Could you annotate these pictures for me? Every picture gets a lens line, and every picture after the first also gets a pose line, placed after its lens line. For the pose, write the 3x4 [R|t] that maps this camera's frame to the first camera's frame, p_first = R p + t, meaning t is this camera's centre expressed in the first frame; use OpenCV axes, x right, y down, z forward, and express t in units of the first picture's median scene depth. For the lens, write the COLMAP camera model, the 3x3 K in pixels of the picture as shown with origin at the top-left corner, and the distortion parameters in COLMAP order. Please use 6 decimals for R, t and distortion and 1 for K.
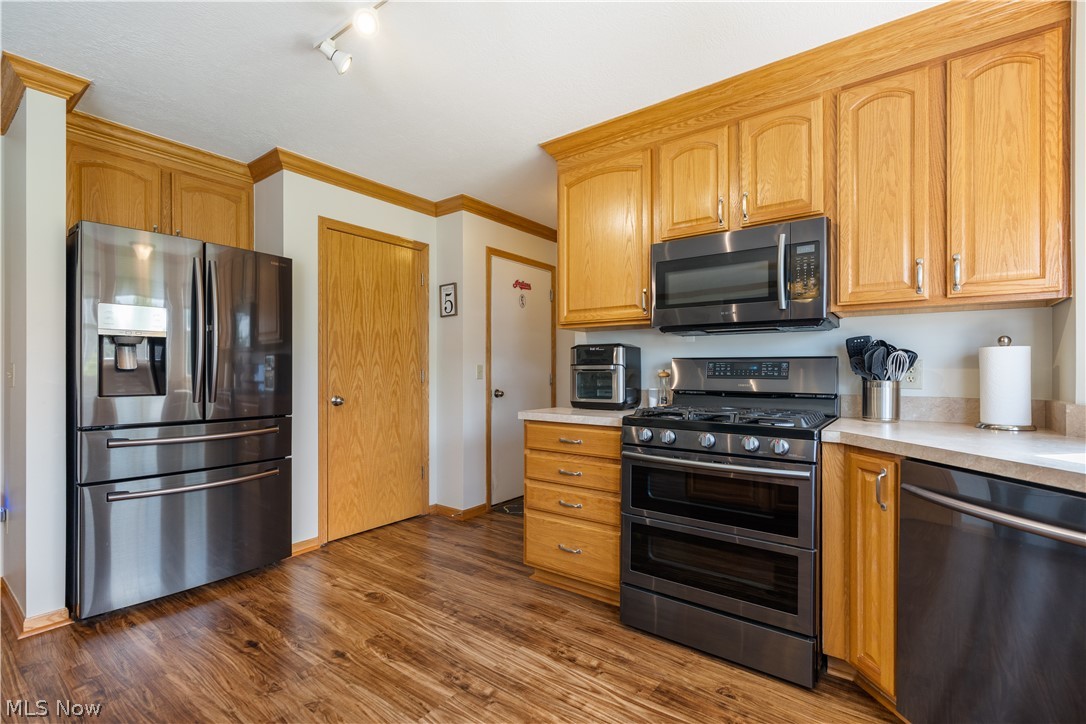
lens RADIAL K [[490.0, 0, 544.3], [0, 490.0, 365.2], [0, 0, 1]] dist [-0.001317, -0.000554]
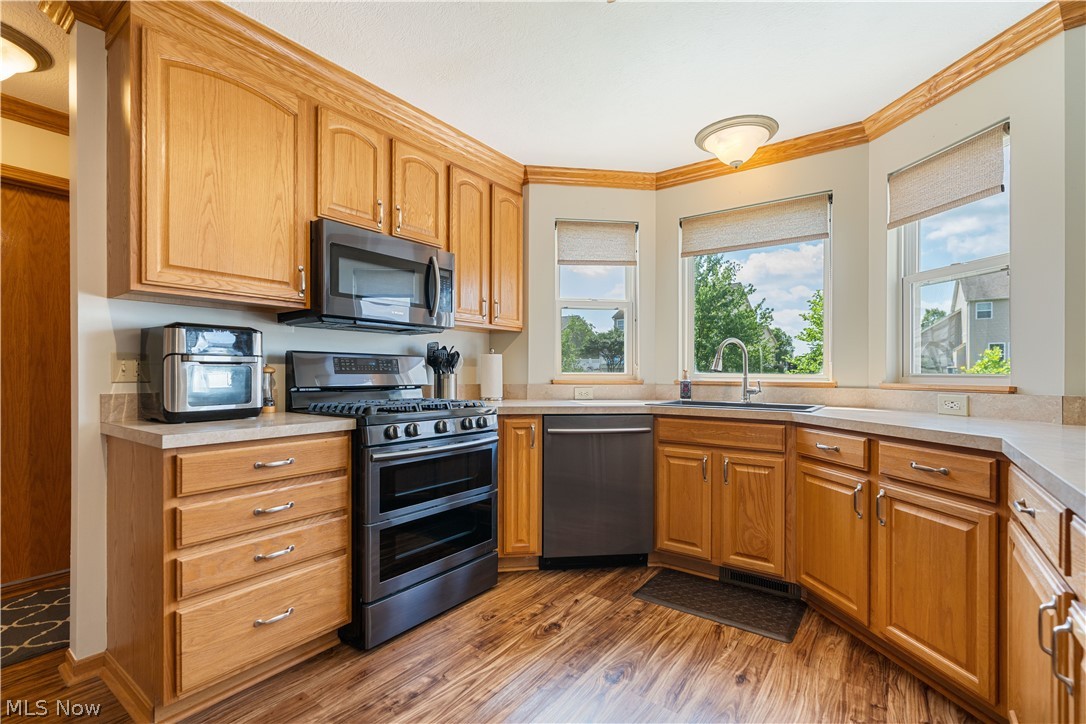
lens RADIAL K [[490.0, 0, 544.3], [0, 490.0, 365.2], [0, 0, 1]] dist [-0.001317, -0.000554]
pose [[-0.002998, 0.012827, 0.999913, -0.780868], [-0.015150, 0.999802, -0.012871, 0.020936], [-0.999881, -0.015187, -0.002803, 0.739328]]
